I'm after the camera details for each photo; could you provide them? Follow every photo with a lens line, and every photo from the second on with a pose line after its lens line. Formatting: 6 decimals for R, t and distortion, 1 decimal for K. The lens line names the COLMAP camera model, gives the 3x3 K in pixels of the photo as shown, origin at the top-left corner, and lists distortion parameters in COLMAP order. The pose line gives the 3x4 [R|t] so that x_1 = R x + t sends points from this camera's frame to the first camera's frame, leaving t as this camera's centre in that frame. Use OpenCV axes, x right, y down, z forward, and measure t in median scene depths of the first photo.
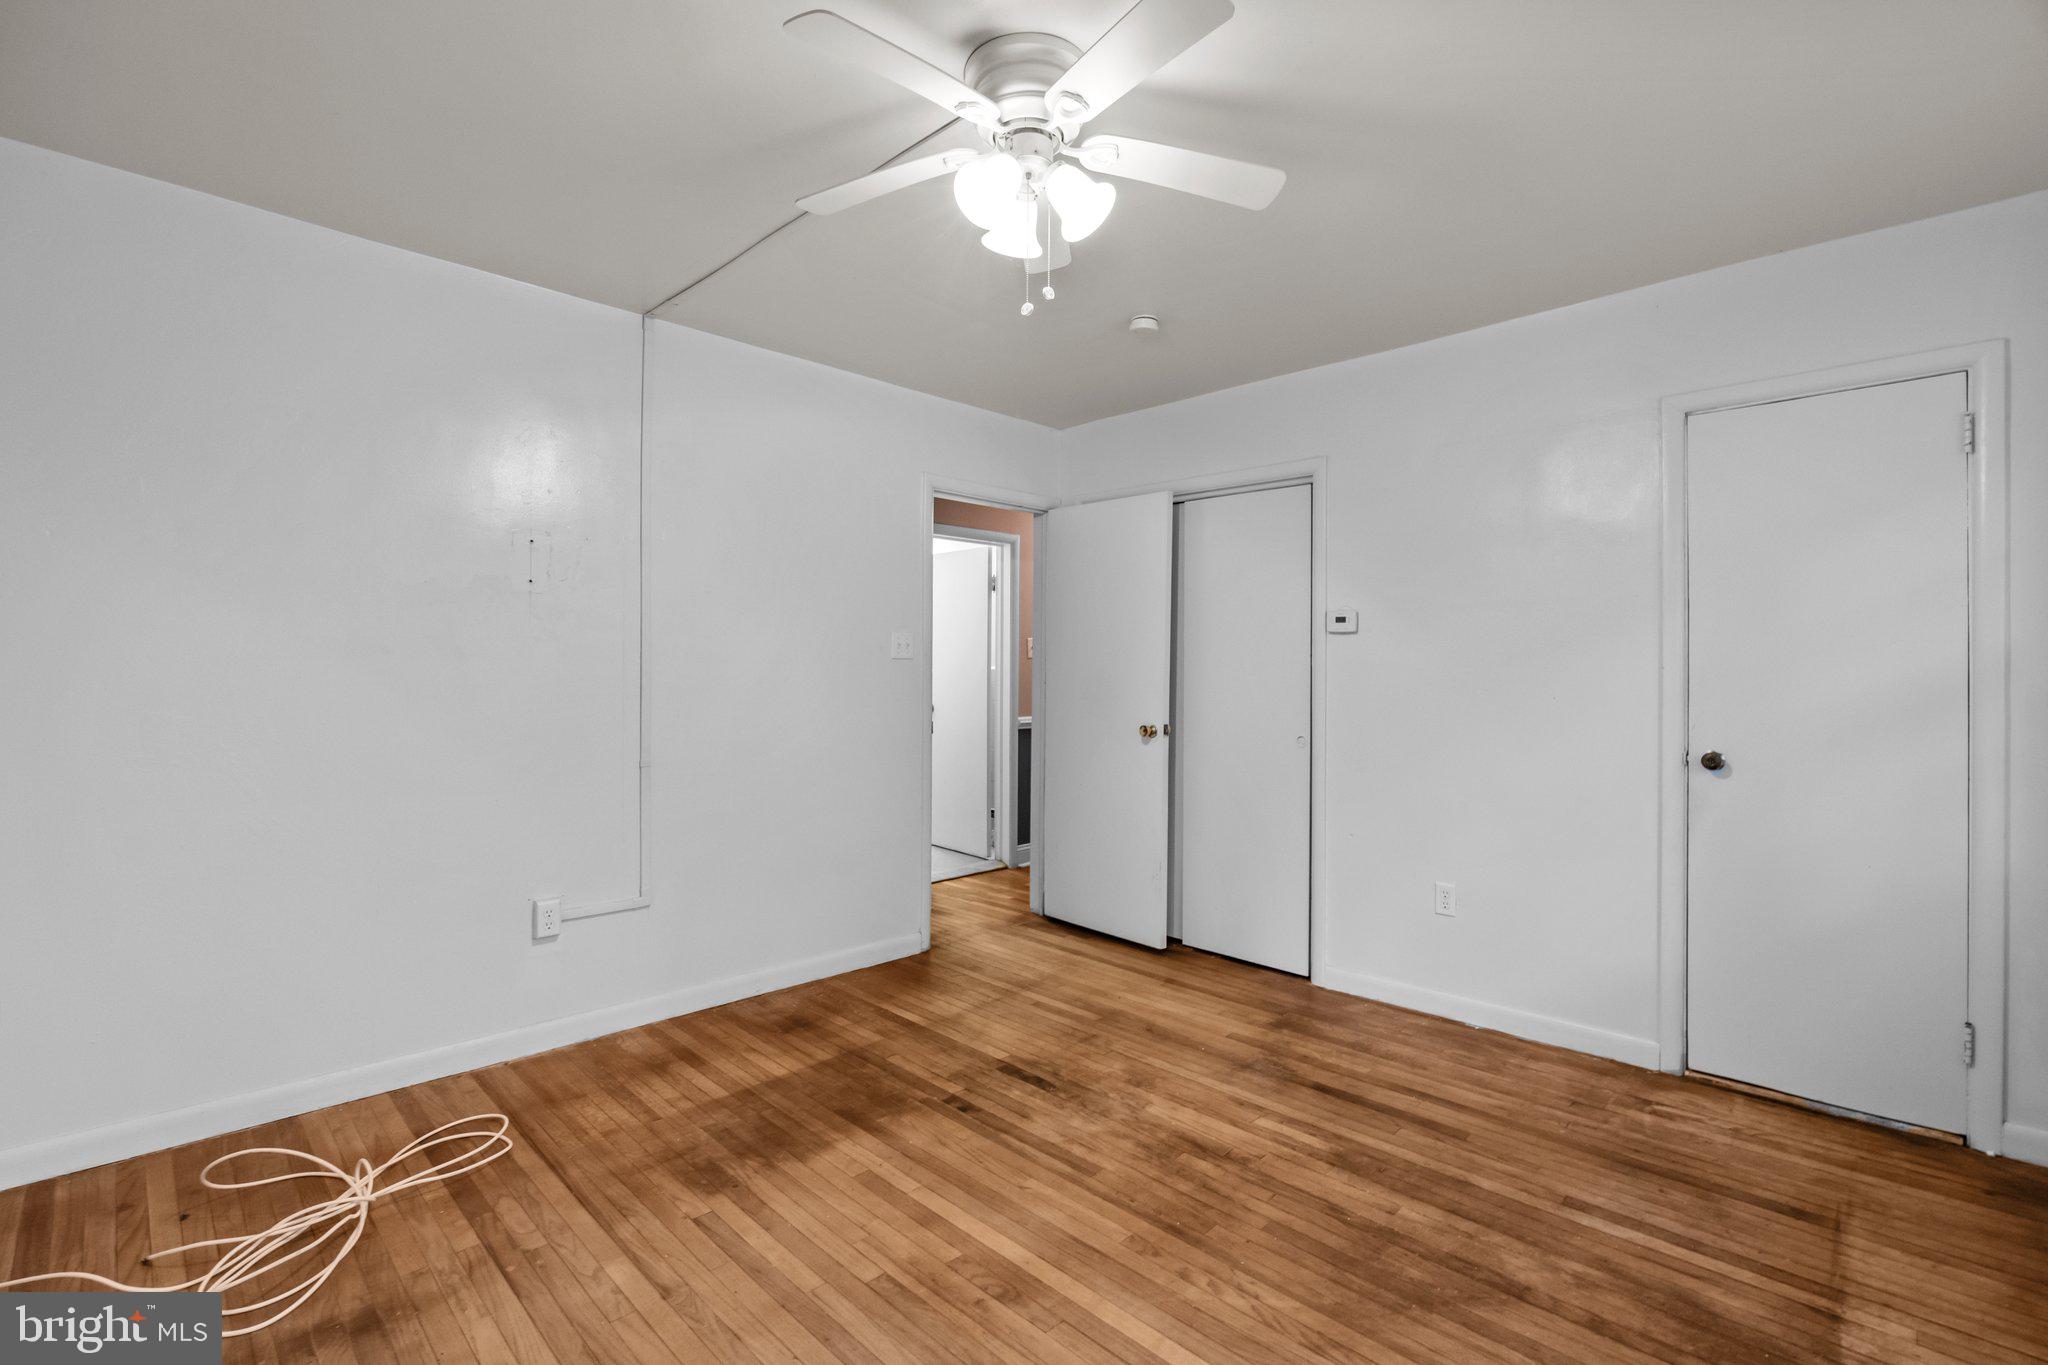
lens RADIAL K [[964.1, 0, 1024.0], [0, 964.1, 682.5], [0, 0, 1]] dist [0.000104, 0.000011]
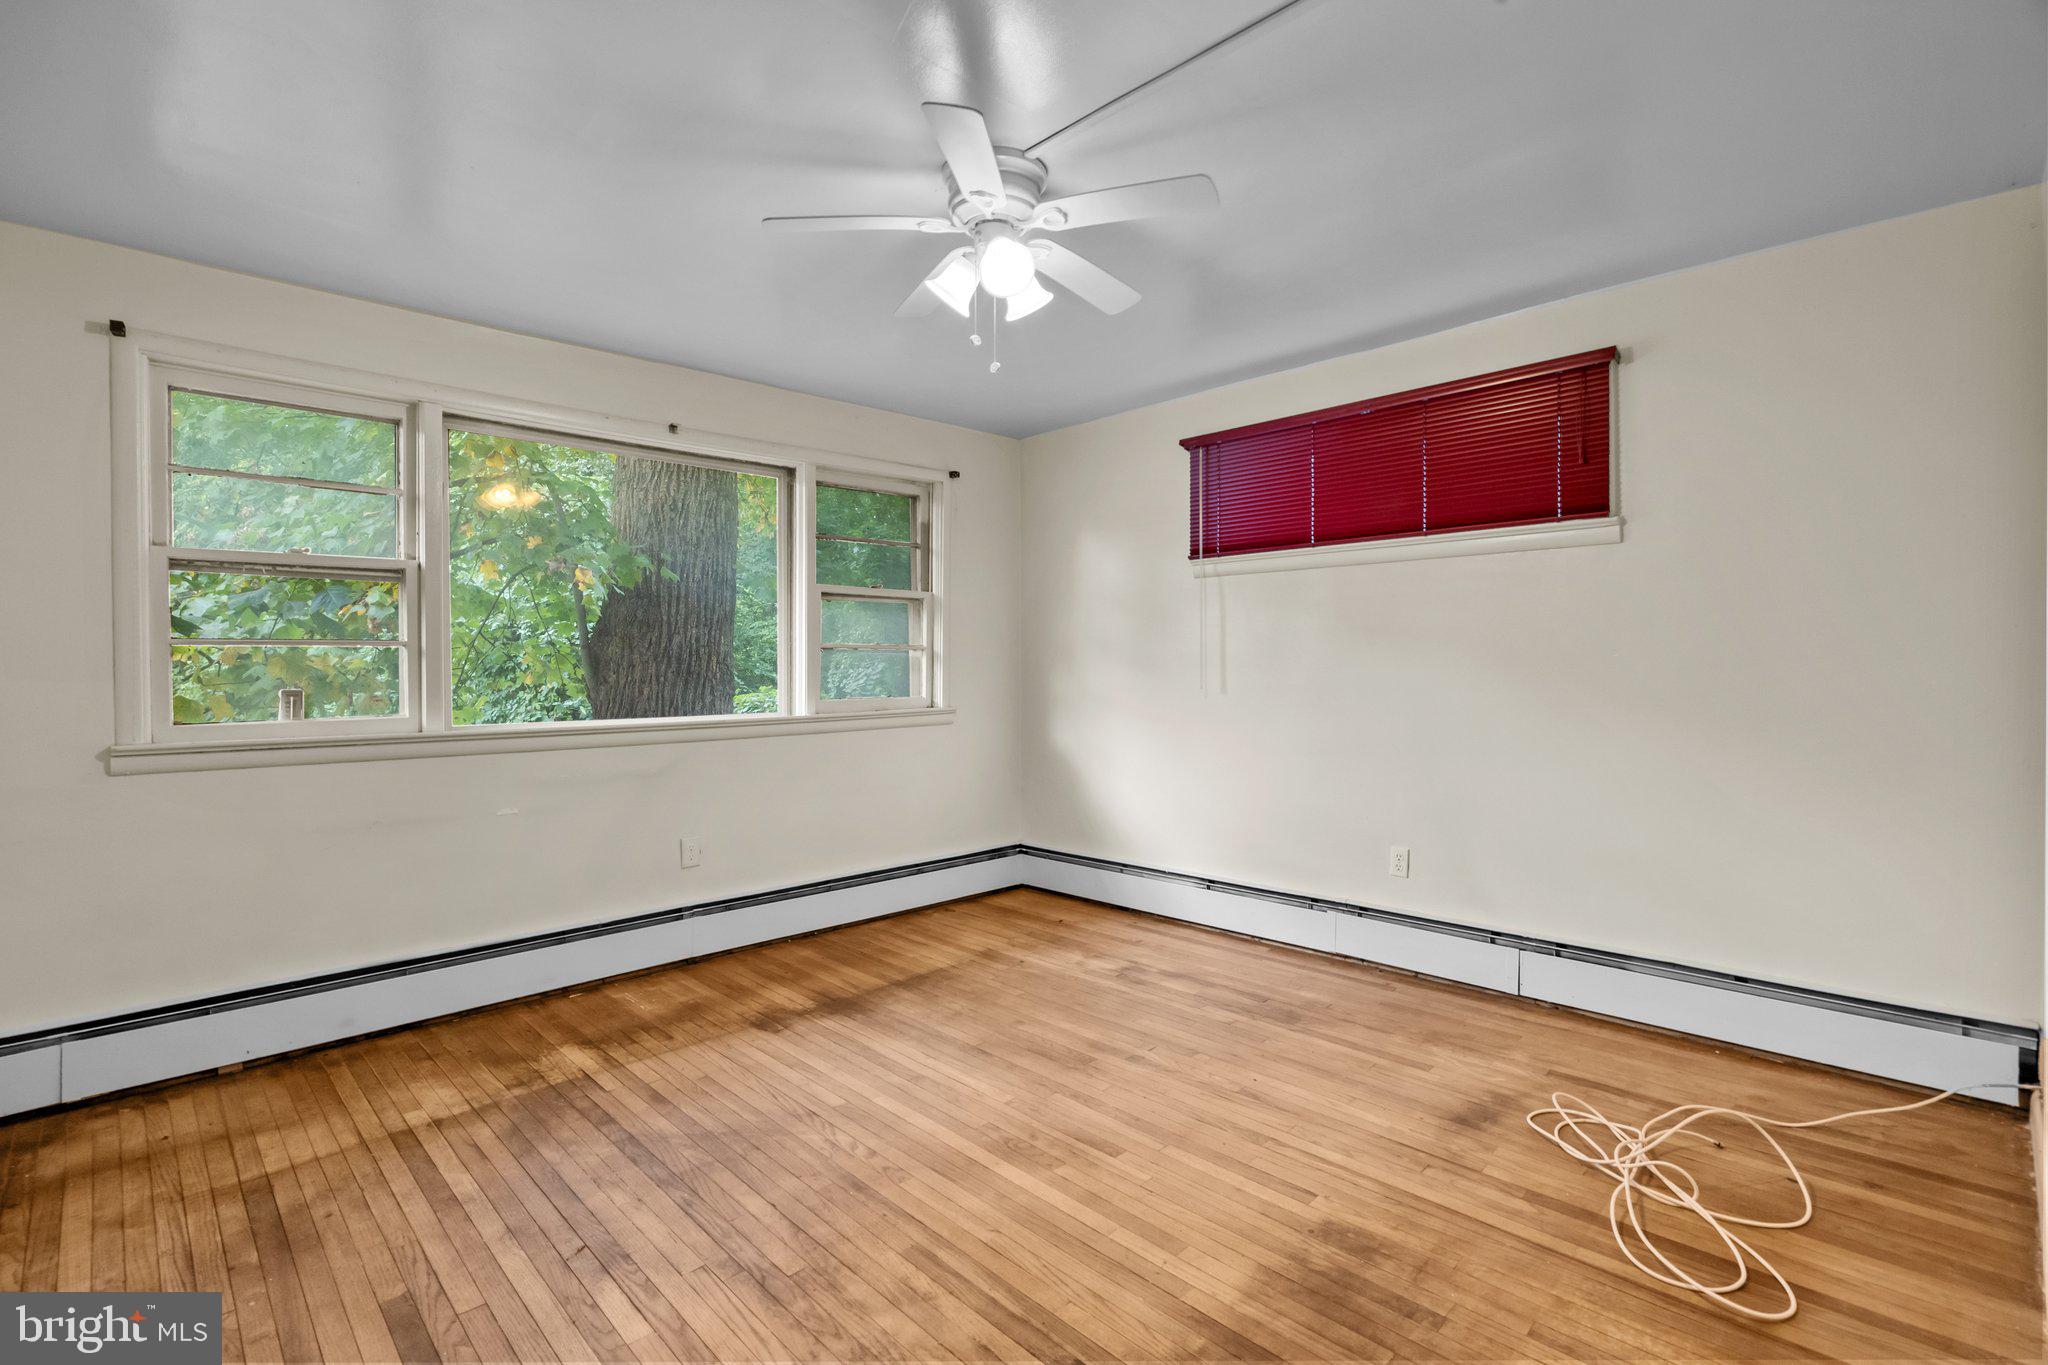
lens RADIAL K [[981.9, 0, 1024.0], [0, 981.9, 682.5], [0, 0, 1]] dist [-0.004203, -0.000441]
pose [[-0.999841, 0.005063, 0.017102, -0.047473], [0.005644, 0.999403, 0.034076, -0.029640], [-0.016920, 0.034167, -0.999273, 1.966914]]
